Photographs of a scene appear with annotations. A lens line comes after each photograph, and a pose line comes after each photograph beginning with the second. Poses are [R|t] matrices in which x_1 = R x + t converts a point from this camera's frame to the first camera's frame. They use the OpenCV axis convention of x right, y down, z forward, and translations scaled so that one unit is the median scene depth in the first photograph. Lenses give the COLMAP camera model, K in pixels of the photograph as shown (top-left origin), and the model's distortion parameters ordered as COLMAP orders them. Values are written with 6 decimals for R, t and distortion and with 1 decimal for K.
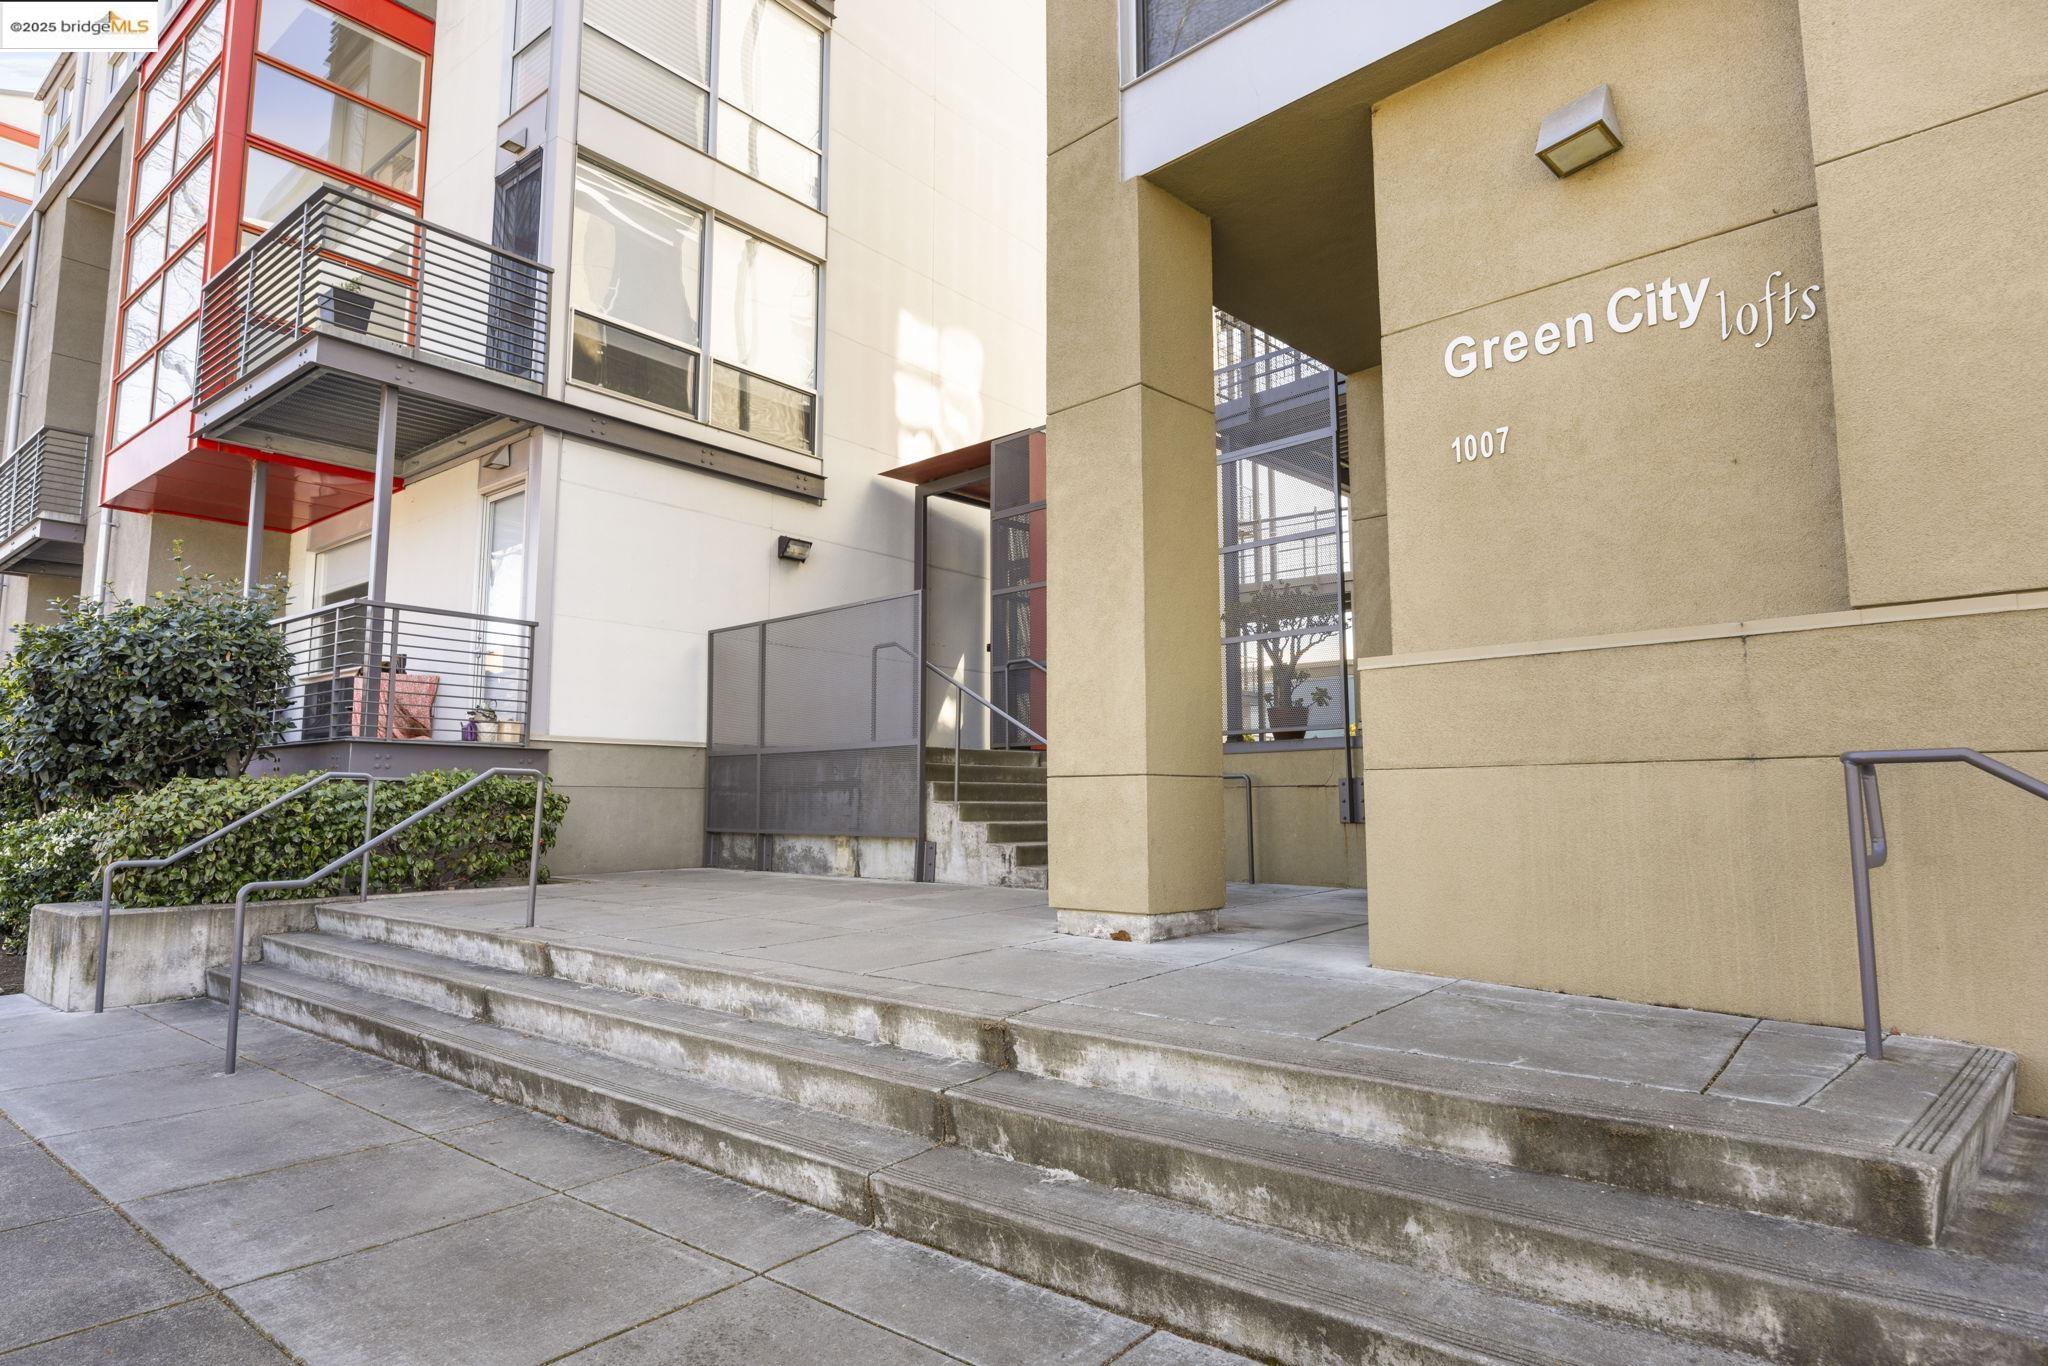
lens RADIAL K [[1158.9, 0, 1024.0], [0, 1158.9, 683.0], [0, 0, 1]] dist [-0.000514, 0.000035]
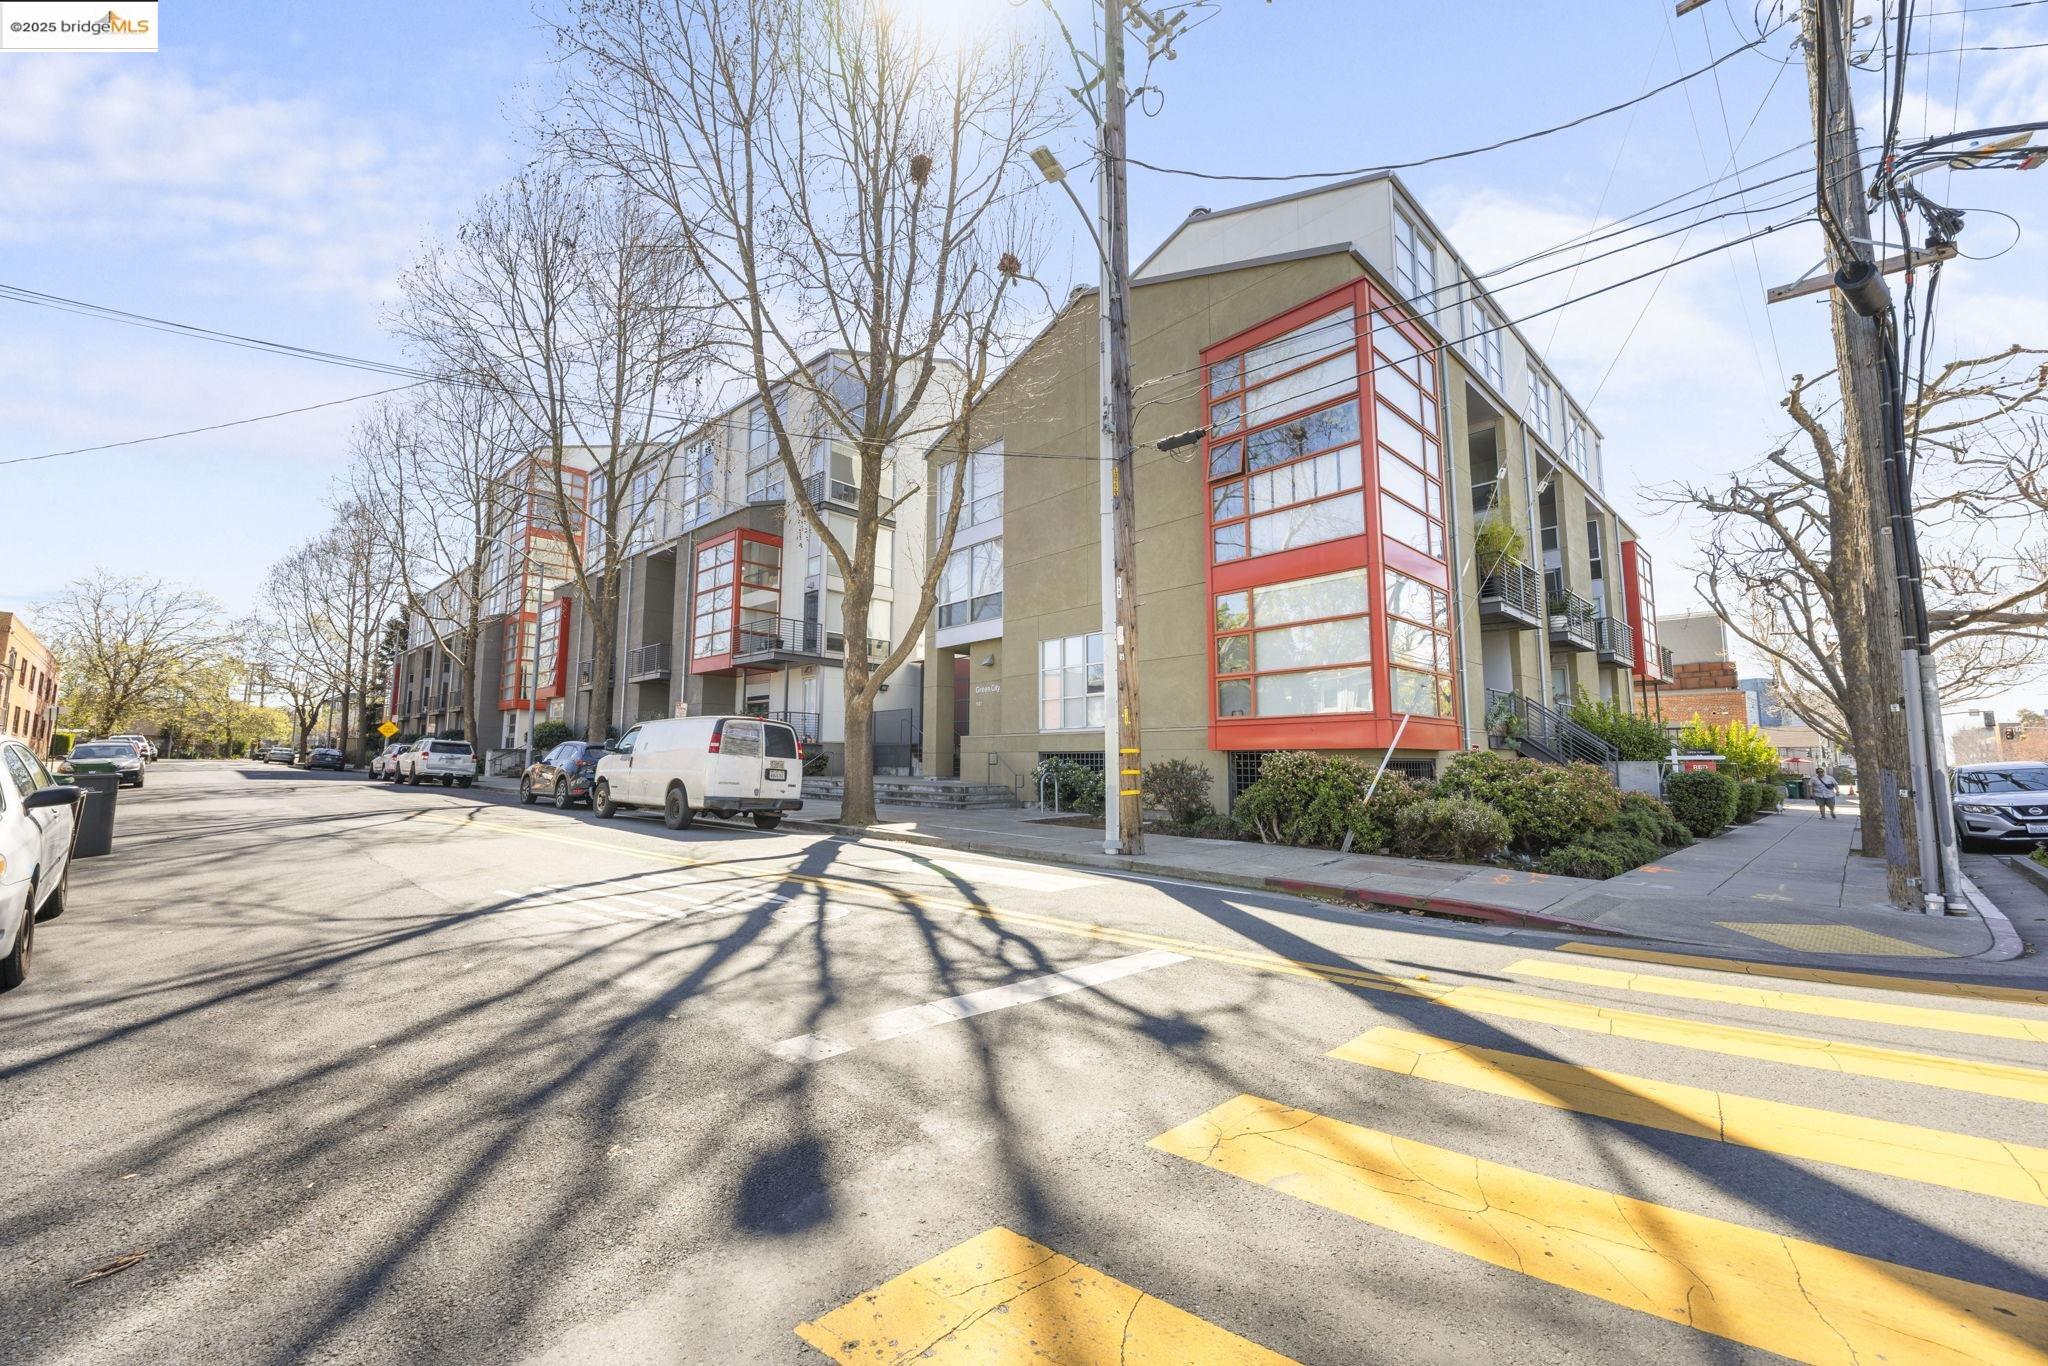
lens RADIAL K [[779.0, 0, 1024.0], [0, 779.0, 683.0], [0, 0, 1]] dist [-0.001249, 0.000045]
pose [[0.999023, -0.001752, -0.044151, 0.561440], [0.002061, 0.999974, 0.006949, -0.235676], [0.044138, -0.007033, 0.999001, -2.284104]]
